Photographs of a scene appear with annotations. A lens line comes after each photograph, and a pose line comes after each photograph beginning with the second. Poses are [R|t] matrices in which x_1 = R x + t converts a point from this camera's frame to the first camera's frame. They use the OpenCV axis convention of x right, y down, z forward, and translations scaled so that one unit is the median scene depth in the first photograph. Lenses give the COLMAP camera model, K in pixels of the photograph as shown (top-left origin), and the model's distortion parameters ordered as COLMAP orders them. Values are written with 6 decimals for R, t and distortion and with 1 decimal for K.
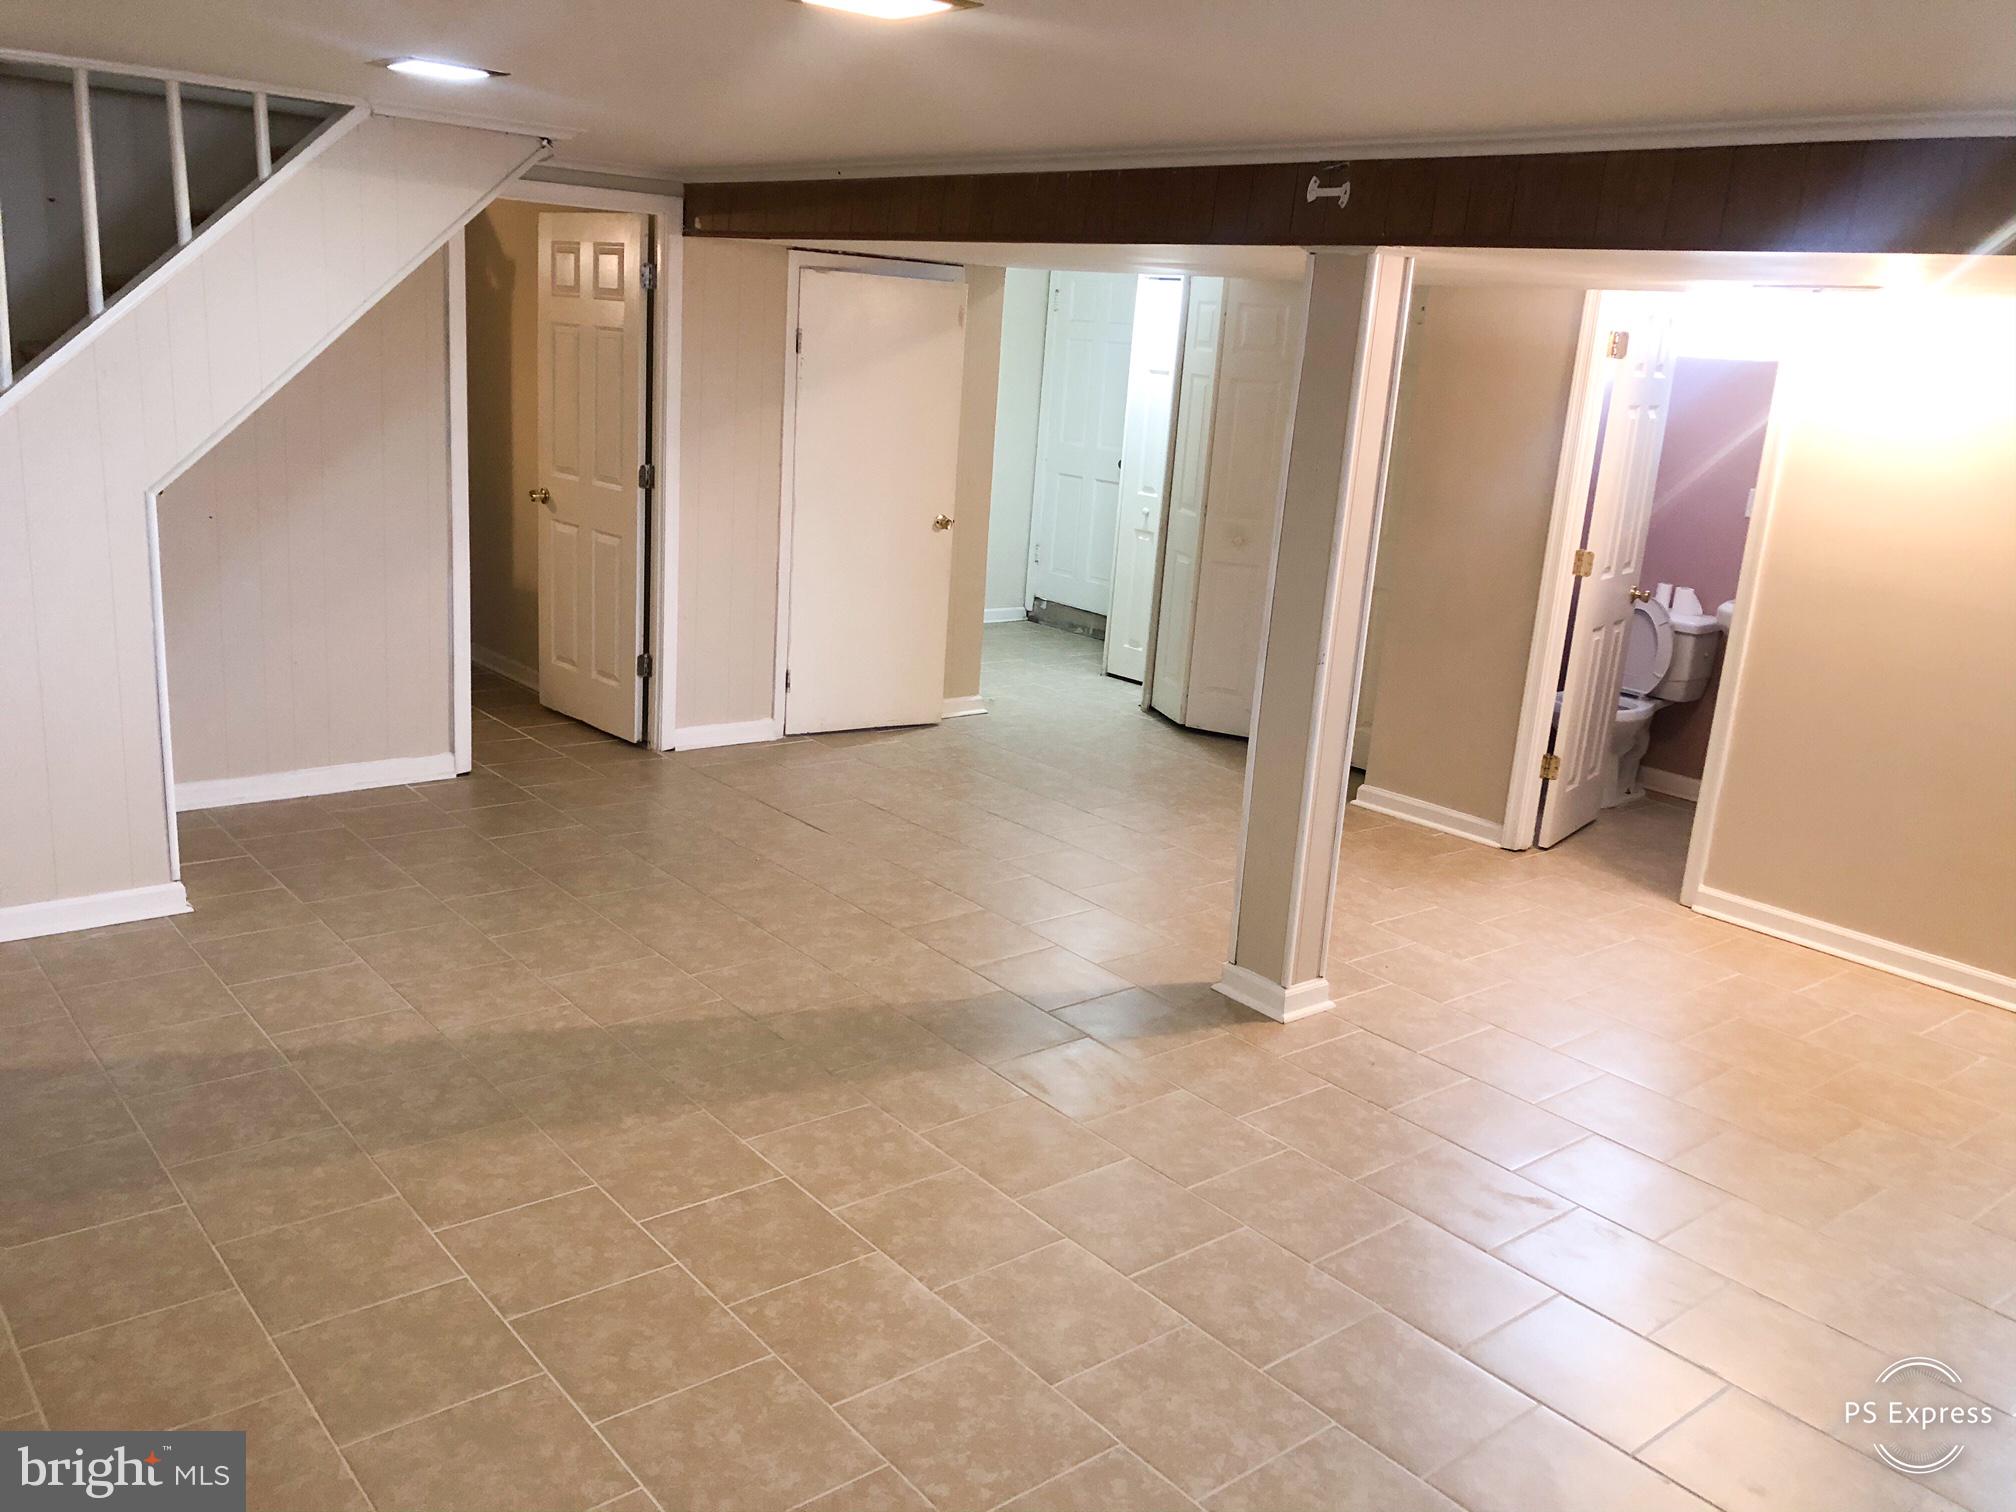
lens RADIAL K [[1632.8, 0, 990.9], [0, 1632.8, 745.7], [0, 0, 1]] dist [0.032752, -0.028638]
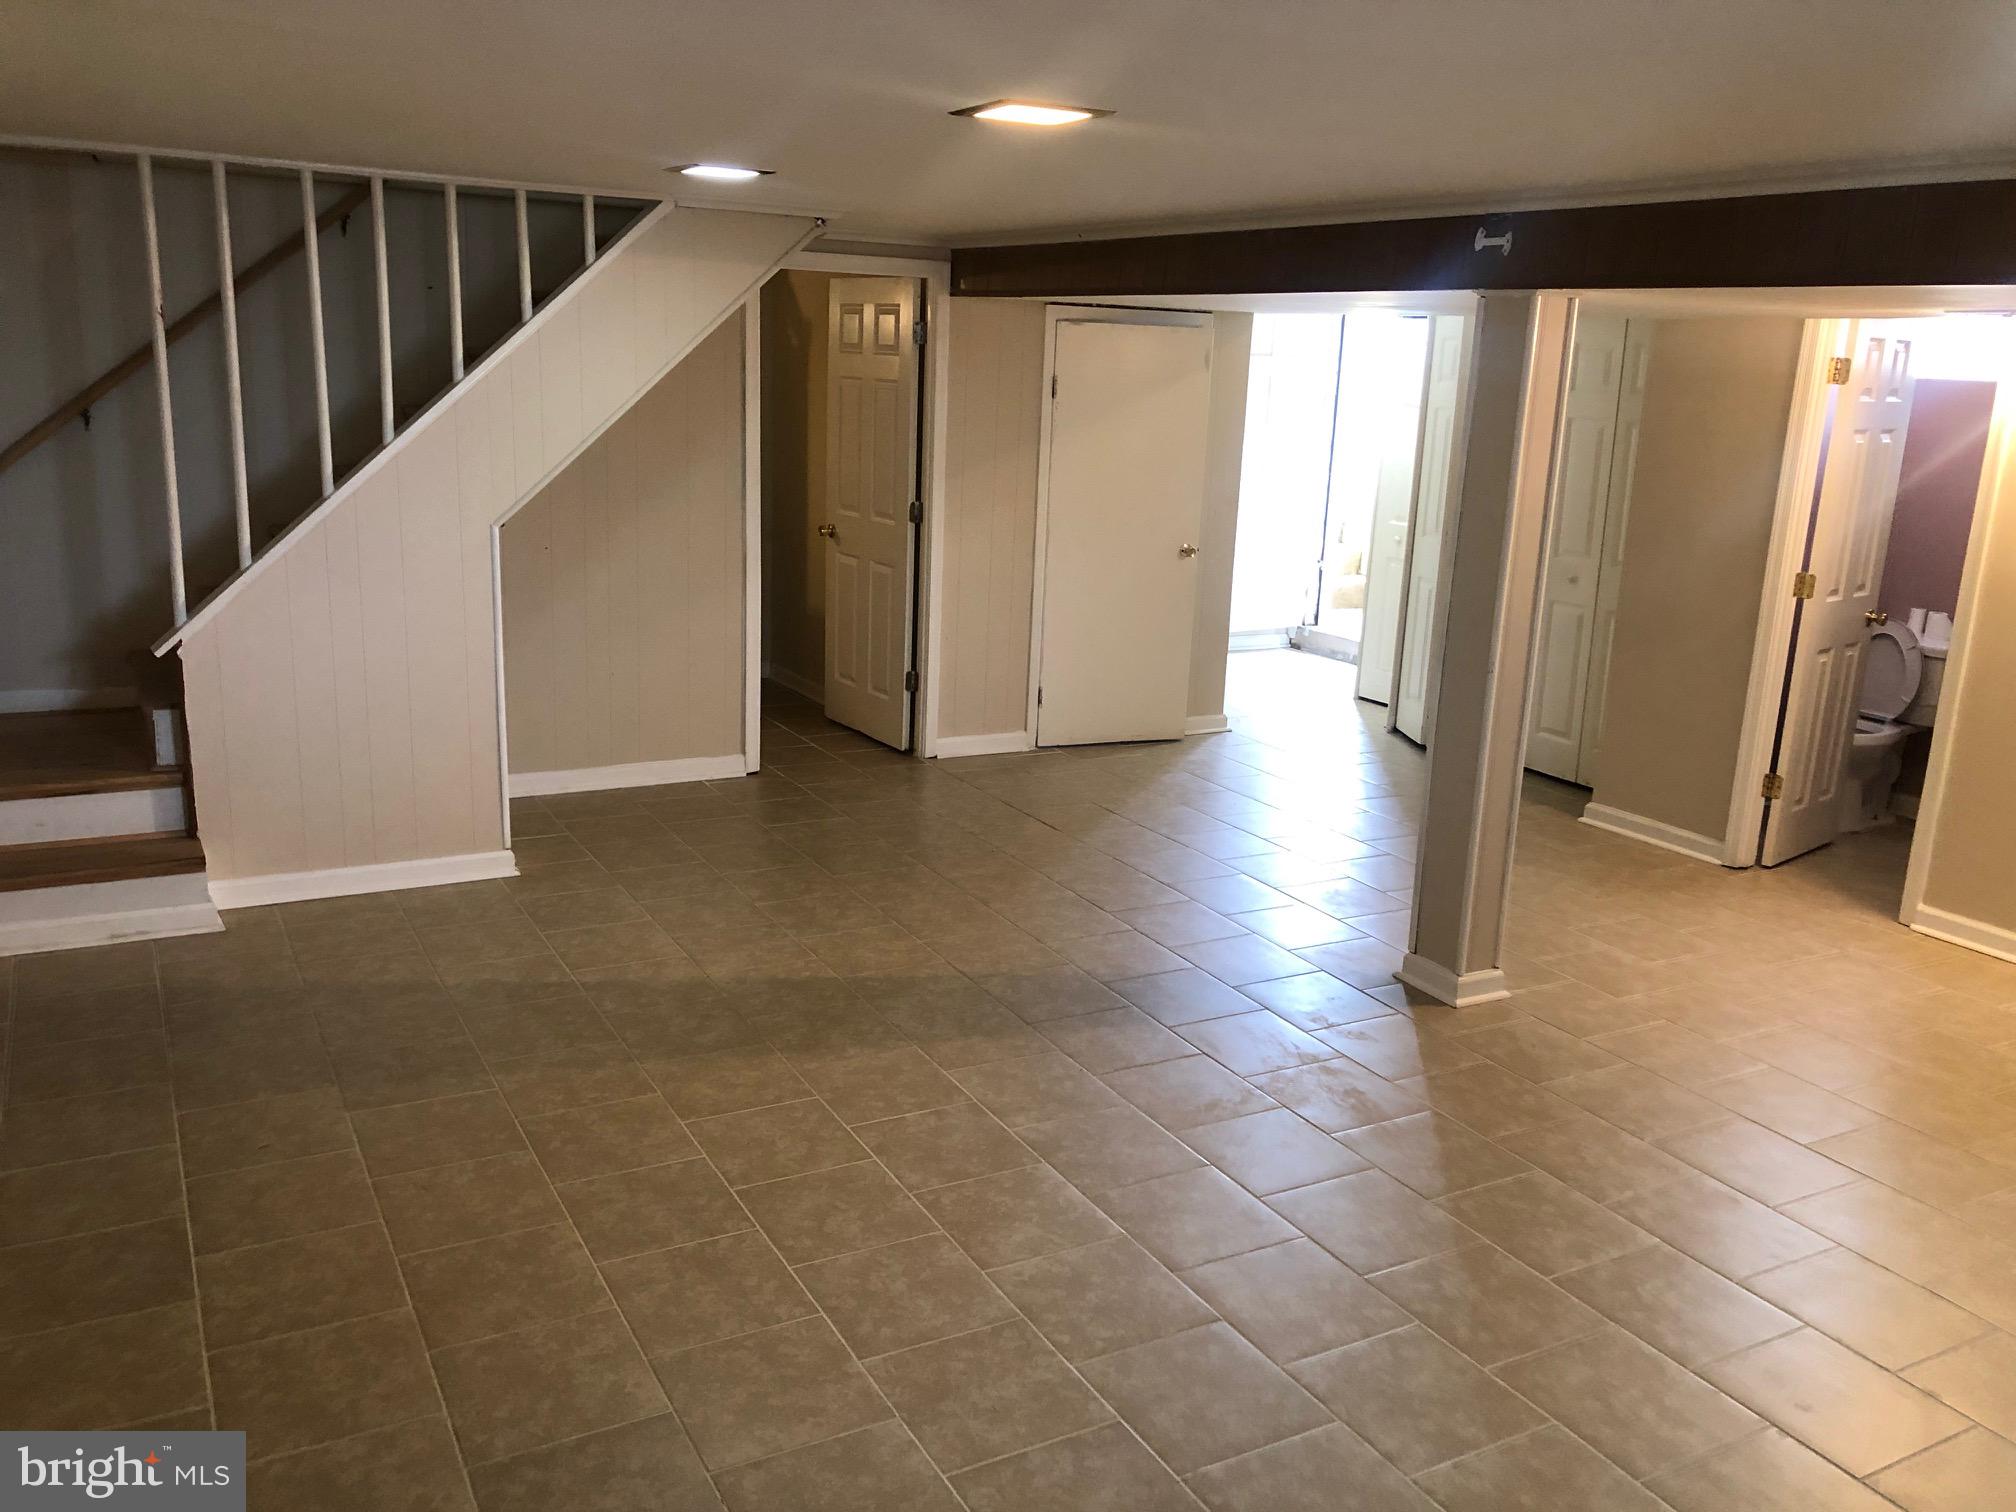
lens RADIAL K [[1632.8, 0, 1019.4], [0, 1632.8, 755.8], [0, 0, 1]] dist [0.032752, -0.028638]
pose [[0.984071, 0.016582, -0.177000, 0.080863], [-0.019804, 0.999669, -0.016450, 0.026296], [0.176668, 0.019693, 0.984073, -0.110954]]
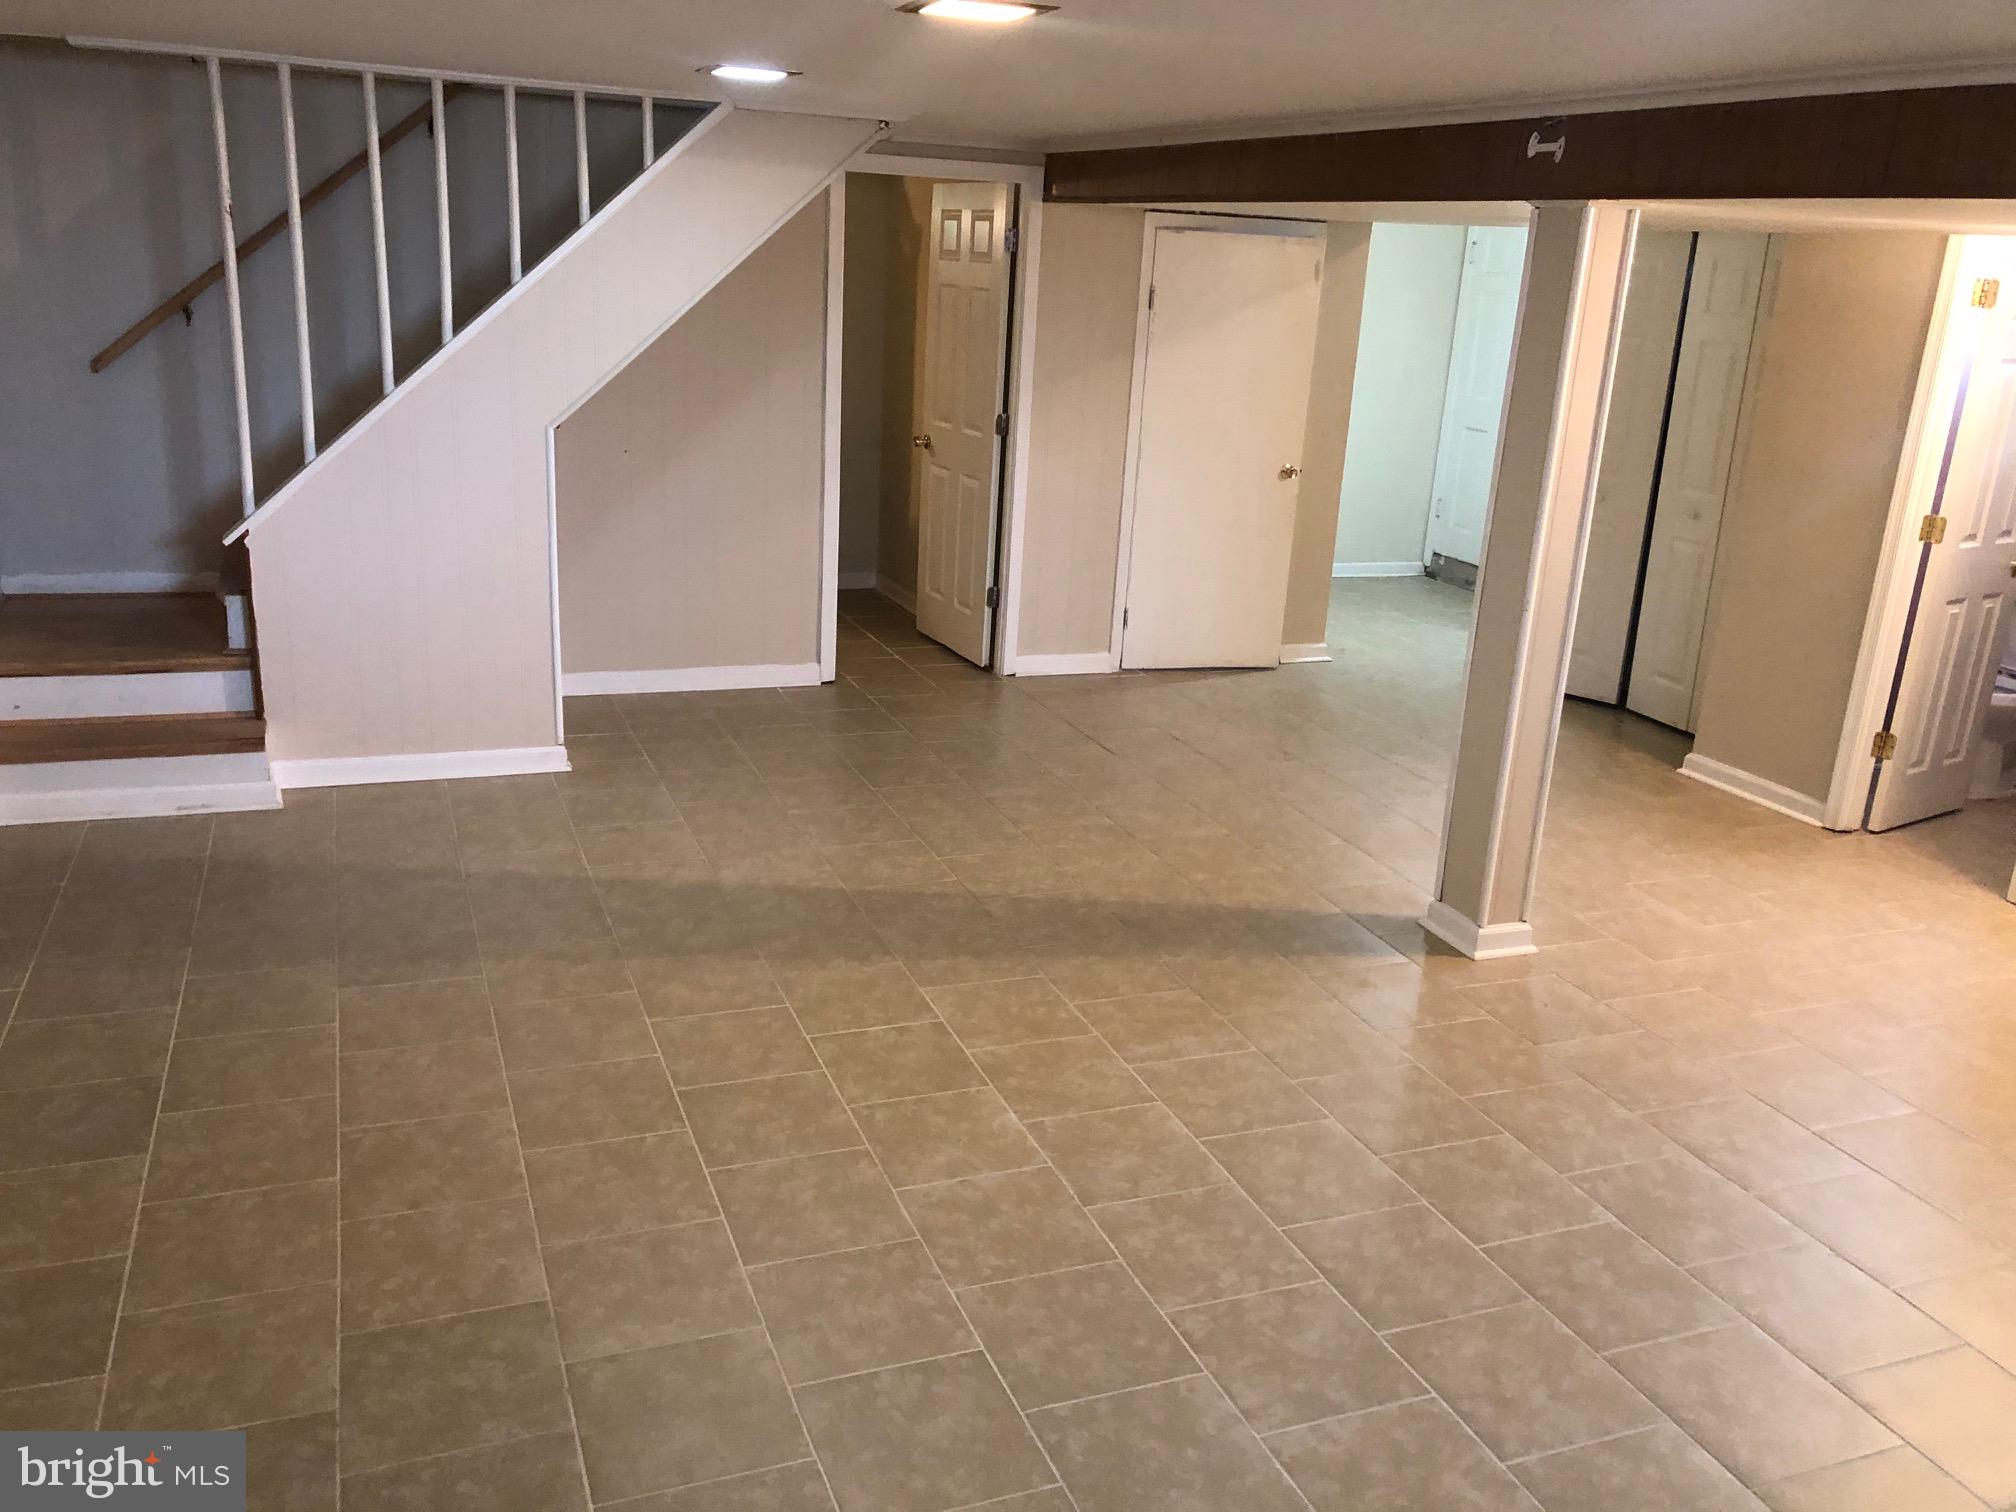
lens RADIAL K [[1632.8, 0, 1010.5], [0, 1632.8, 750.4], [0, 0, 1]] dist [0.032752, -0.028638]
pose [[0.951111, 0.074732, -0.299671, 0.192088], [-0.066392, 0.997072, 0.037933, 0.017382], [0.301628, -0.016183, 0.953288, -0.069897]]
